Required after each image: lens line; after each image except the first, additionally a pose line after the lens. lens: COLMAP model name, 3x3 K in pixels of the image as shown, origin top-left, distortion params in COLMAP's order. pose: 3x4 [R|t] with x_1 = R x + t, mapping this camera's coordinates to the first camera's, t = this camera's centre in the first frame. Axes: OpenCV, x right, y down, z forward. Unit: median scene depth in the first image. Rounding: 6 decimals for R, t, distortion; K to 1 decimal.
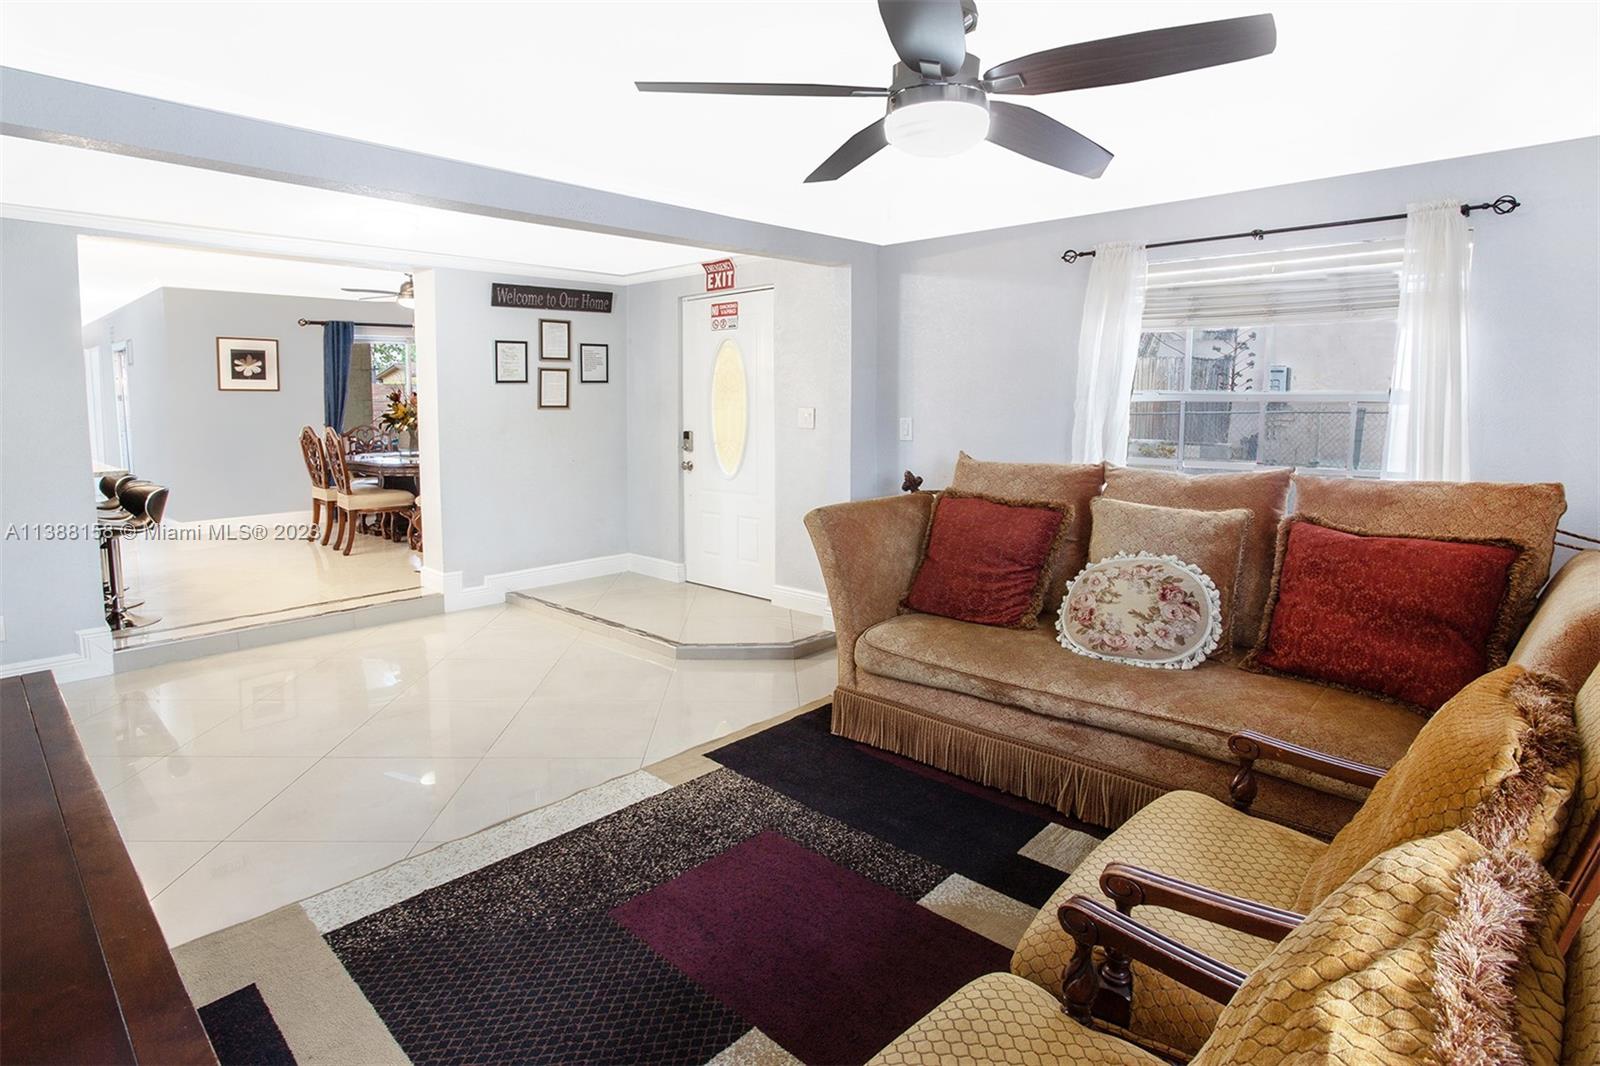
lens RADIAL K [[872.0, 0, 840.0], [0, 872.0, 491.6], [0, 0, 1]] dist [-0.027300, 0.001622]
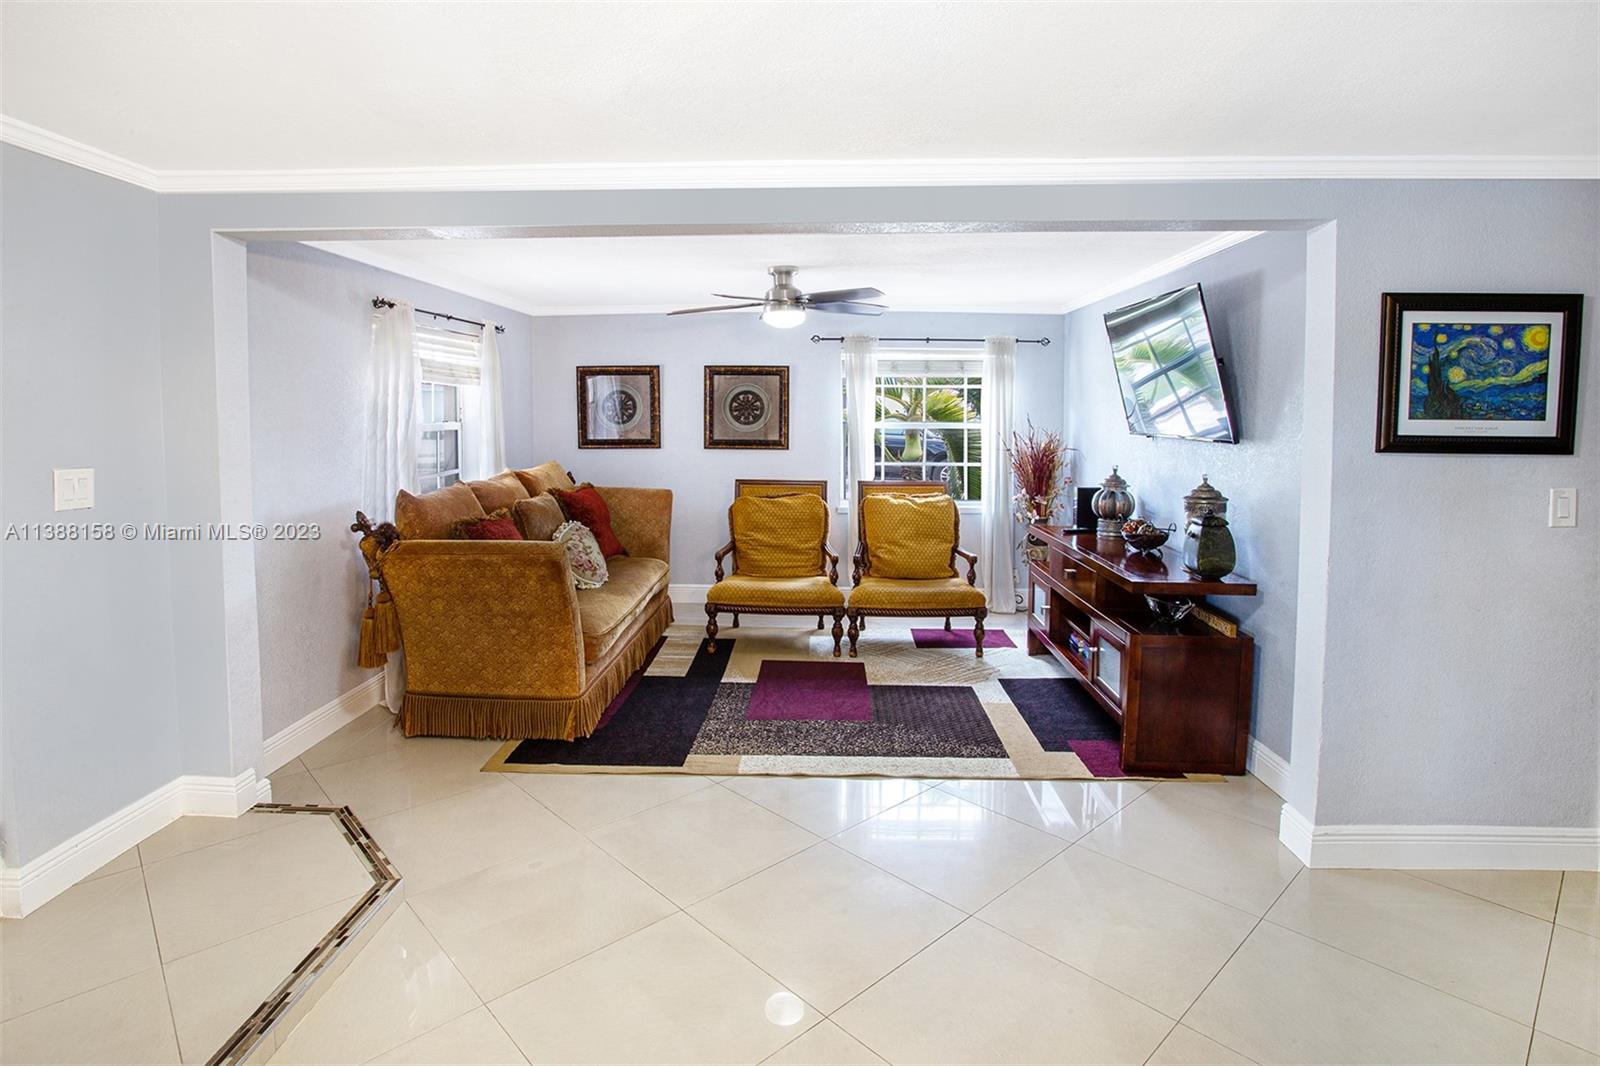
lens RADIAL K [[832.8, 0, 785.8], [0, 832.8, 454.6], [0, 0, 1]] dist [-0.087261, 0.033159]
pose [[-0.649045, -0.035682, 0.759913, -0.825744], [0.087534, 0.988762, 0.121191, -0.157518], [-0.755697, 0.145176, -0.638628, 1.237007]]
